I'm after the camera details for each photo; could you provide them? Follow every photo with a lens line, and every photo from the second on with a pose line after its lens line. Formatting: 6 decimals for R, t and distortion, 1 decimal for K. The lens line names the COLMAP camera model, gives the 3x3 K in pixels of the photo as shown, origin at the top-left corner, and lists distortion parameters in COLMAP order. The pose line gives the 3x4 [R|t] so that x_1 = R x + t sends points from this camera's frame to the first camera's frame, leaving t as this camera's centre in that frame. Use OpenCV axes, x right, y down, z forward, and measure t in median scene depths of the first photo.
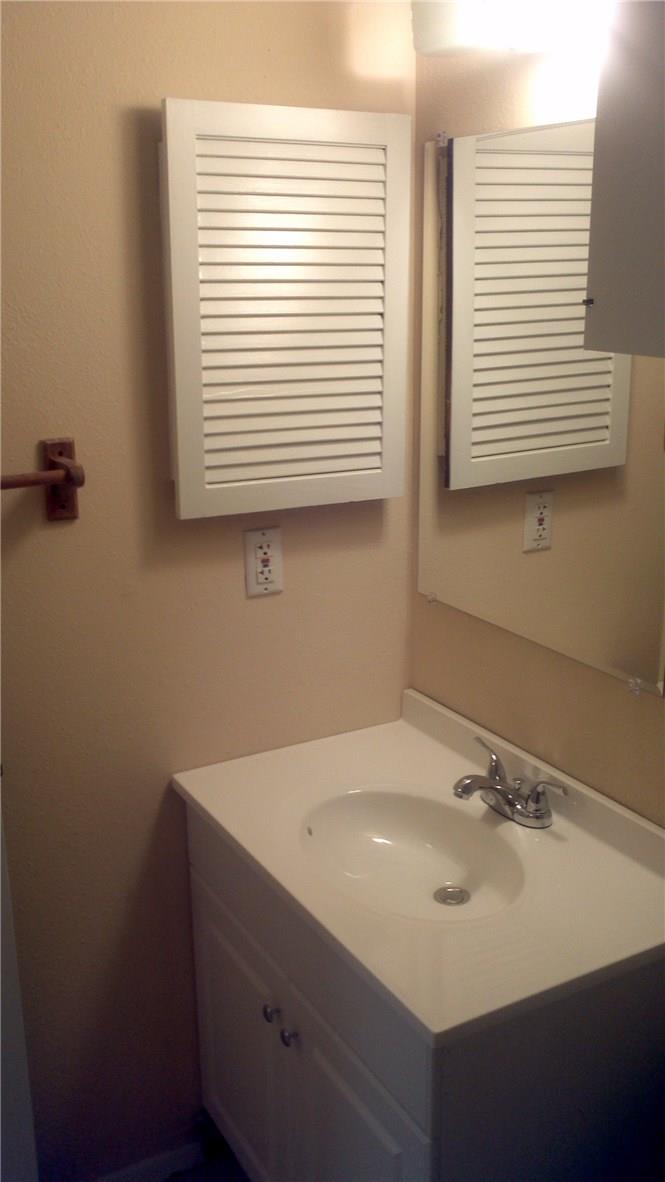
lens RADIAL K [[1124.9, 0, 336.7], [0, 1124.9, 611.0], [0, 0, 1]] dist [-0.015608, -0.009167]
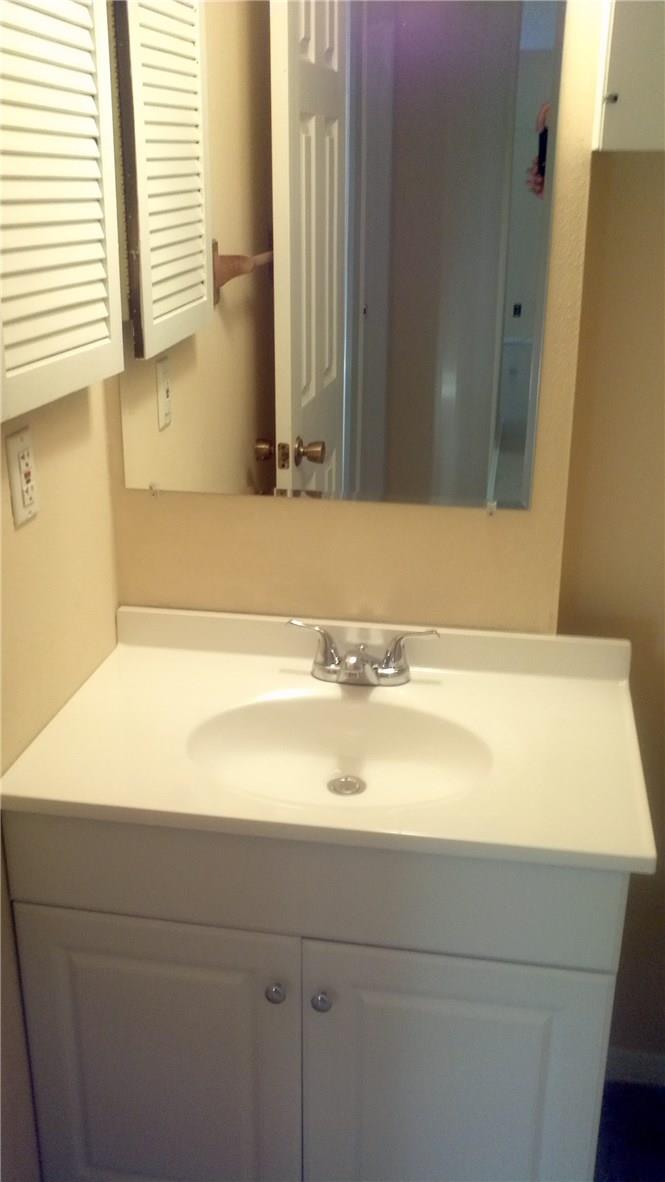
lens RADIAL K [[1124.9, 0, 336.7], [0, 1124.9, 611.0], [0, 0, 1]] dist [-0.015608, -0.009167]
pose [[0.619723, -0.263746, 0.739176, -0.509849], [0.205717, 0.963500, 0.171315, -0.042923], [-0.757379, 0.045893, 0.651360, 0.364415]]
